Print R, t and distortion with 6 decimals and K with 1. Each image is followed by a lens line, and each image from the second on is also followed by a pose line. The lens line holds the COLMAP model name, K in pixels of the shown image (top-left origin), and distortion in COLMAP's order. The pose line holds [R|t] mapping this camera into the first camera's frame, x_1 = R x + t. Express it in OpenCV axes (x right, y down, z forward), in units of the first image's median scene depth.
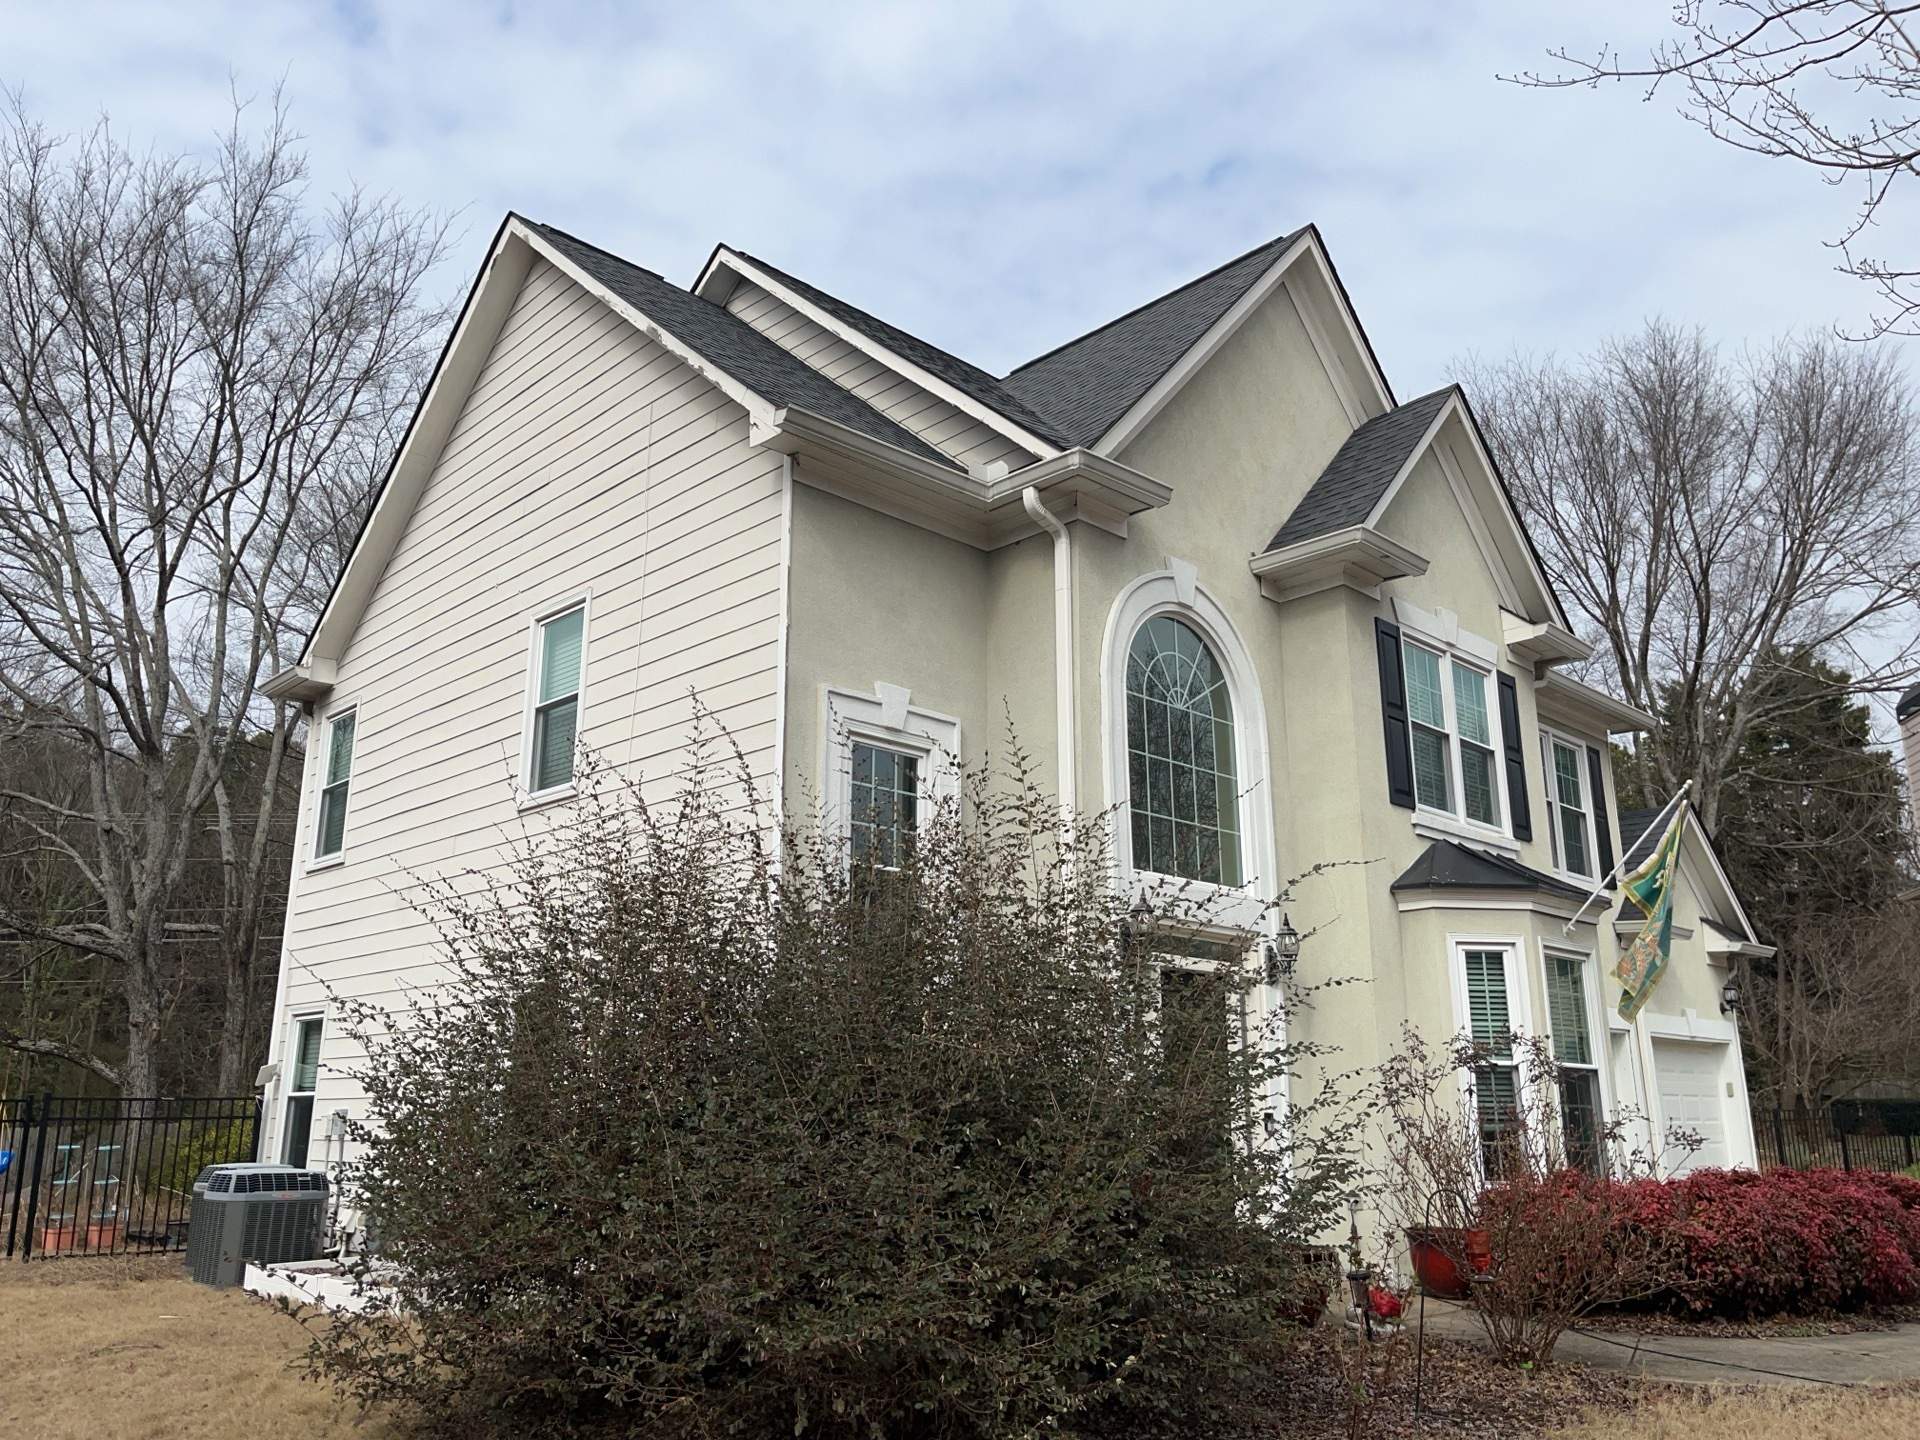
lens RADIAL K [[1485.1, 0, 967.6], [0, 1485.1, 713.2], [0, 0, 1]] dist [0.005300, 0.003311]
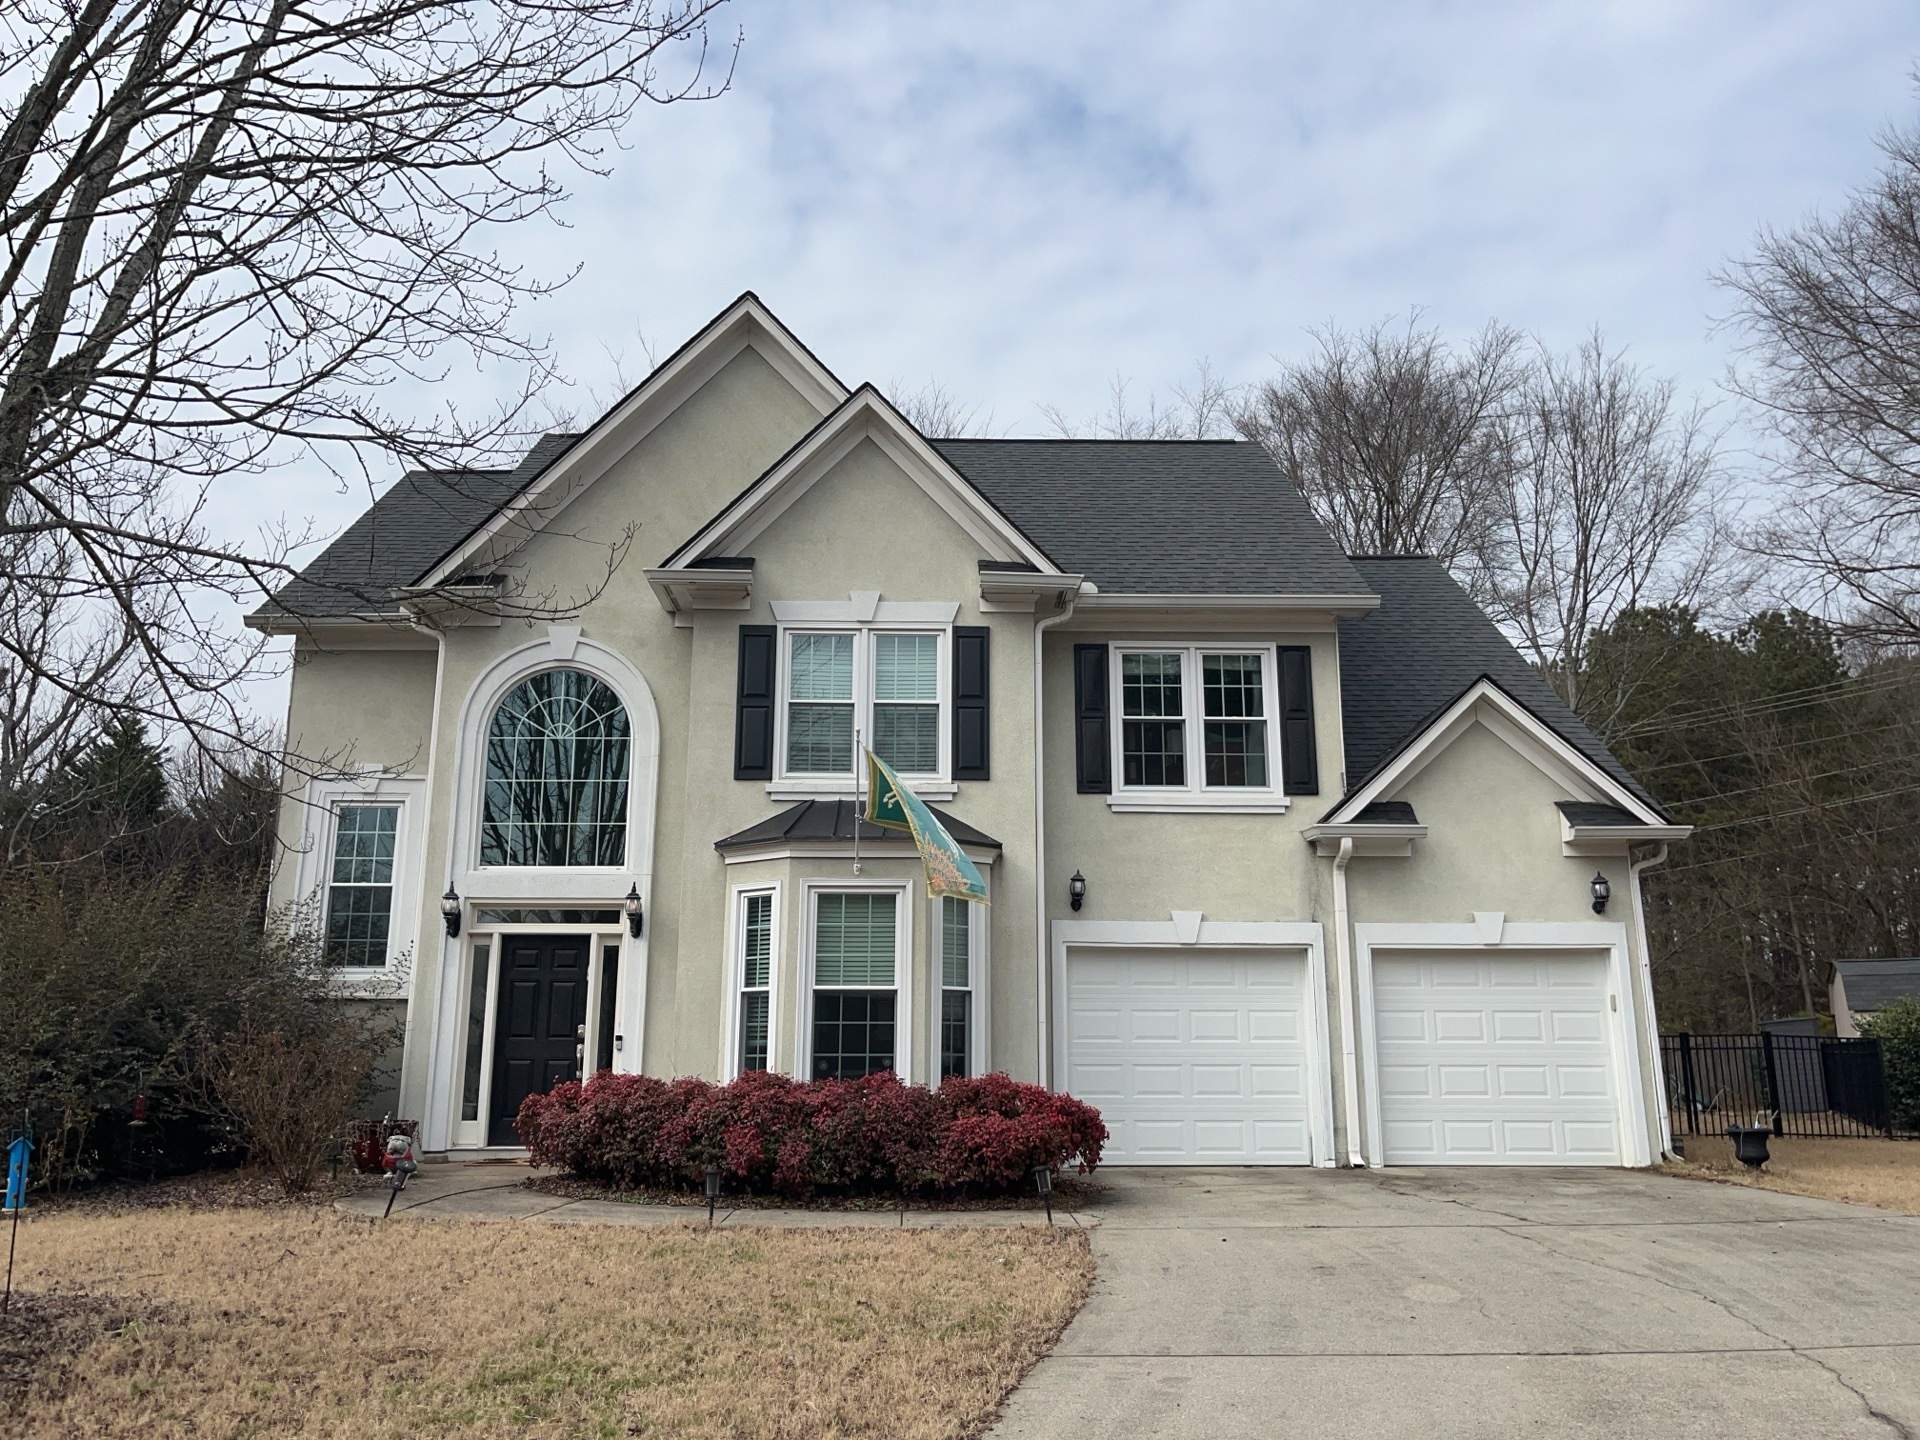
lens RADIAL K [[1485.1, 0, 967.6], [0, 1485.1, 713.2], [0, 0, 1]] dist [0.005300, 0.003311]
pose [[0.730530, -0.167476, -0.662025, 1.226615], [0.183044, 0.982007, -0.046439, 0.097603], [0.657891, -0.087255, 0.748042, 0.222881]]
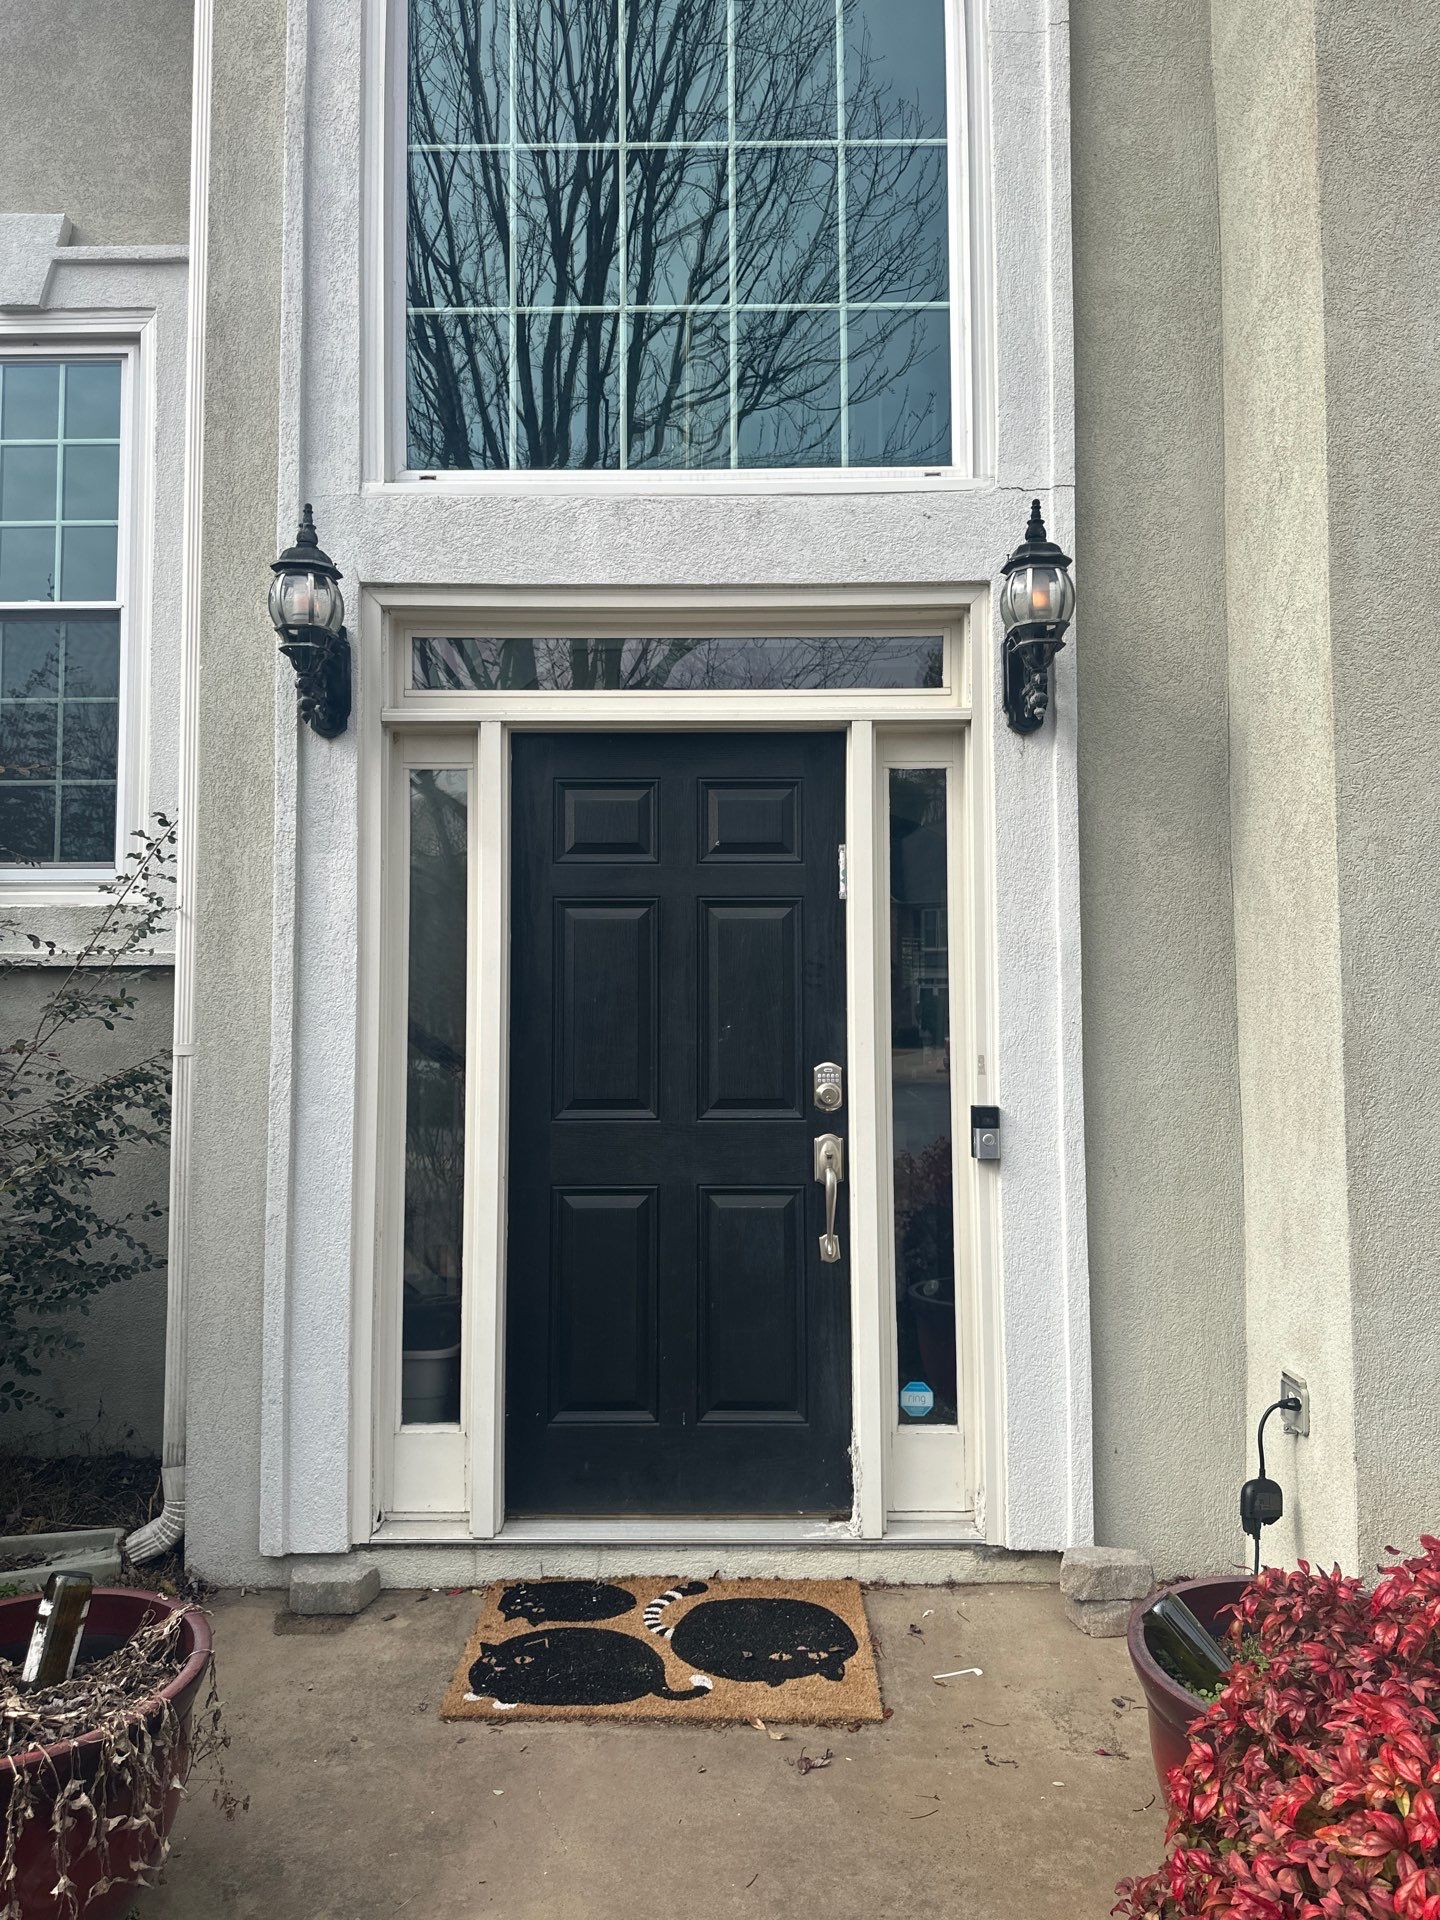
lens RADIAL K [[1488.5, 0, 727.3], [0, 1488.5, 967.3], [0, 0, 1]] dist [0.009225, 0.001443]
pose [[0.689377, -0.037650, -0.723423, 0.375291], [0.191462, 0.972606, 0.131833, 0.166009], [0.698643, -0.229391, 0.677701, 0.670389]]
